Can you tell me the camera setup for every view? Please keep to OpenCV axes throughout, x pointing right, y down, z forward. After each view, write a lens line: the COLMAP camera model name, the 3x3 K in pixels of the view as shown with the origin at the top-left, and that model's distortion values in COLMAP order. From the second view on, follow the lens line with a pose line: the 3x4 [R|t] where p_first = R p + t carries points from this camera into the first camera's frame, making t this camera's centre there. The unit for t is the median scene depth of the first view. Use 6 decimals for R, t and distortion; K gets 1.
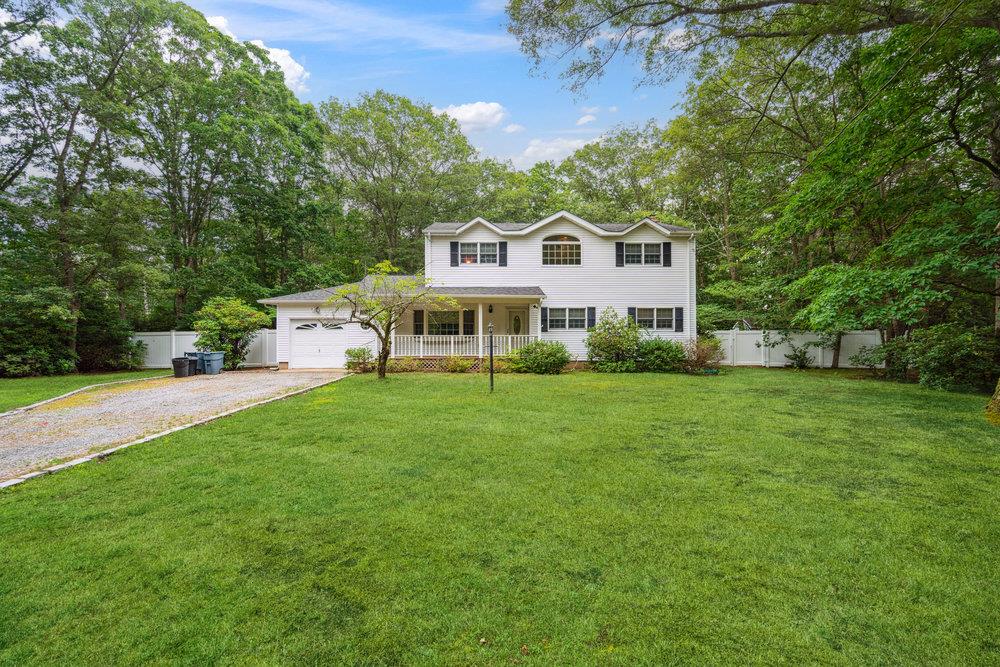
lens RADIAL K [[447.7, 0, 504.8], [0, 447.7, 332.8], [0, 0, 1]] dist [-0.003425, 0.001947]
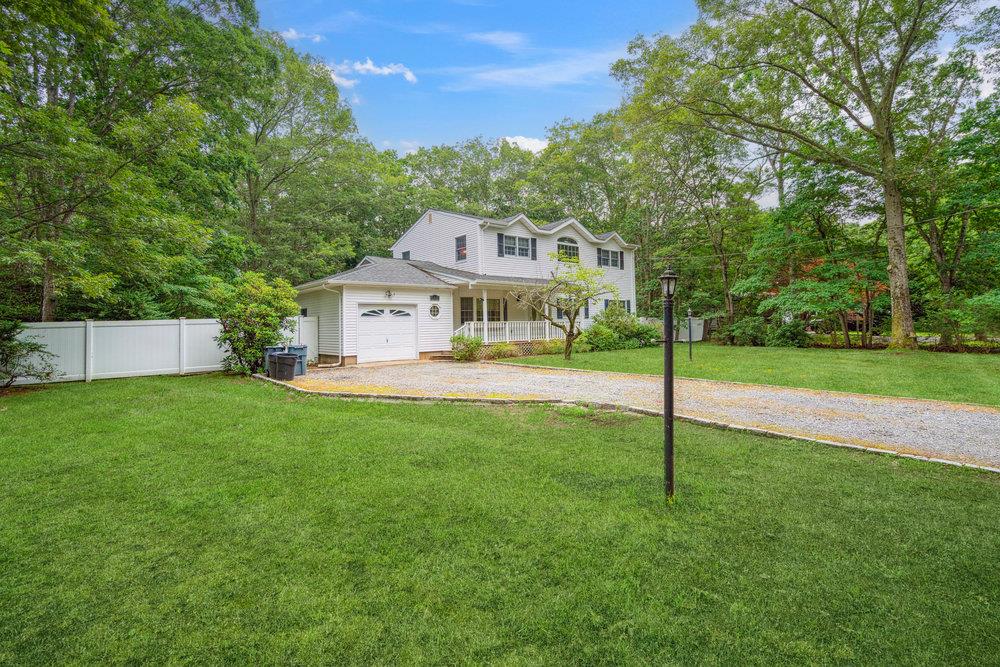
lens RADIAL K [[447.7, 0, 497.1], [0, 447.7, 308.9], [0, 0, 1]] dist [-0.003425, 0.001947]
pose [[0.799086, 0.010130, 0.601131, -0.749291], [0.008890, 0.999550, -0.028661, 0.004980], [-0.601150, 0.028247, 0.798636, 0.164538]]
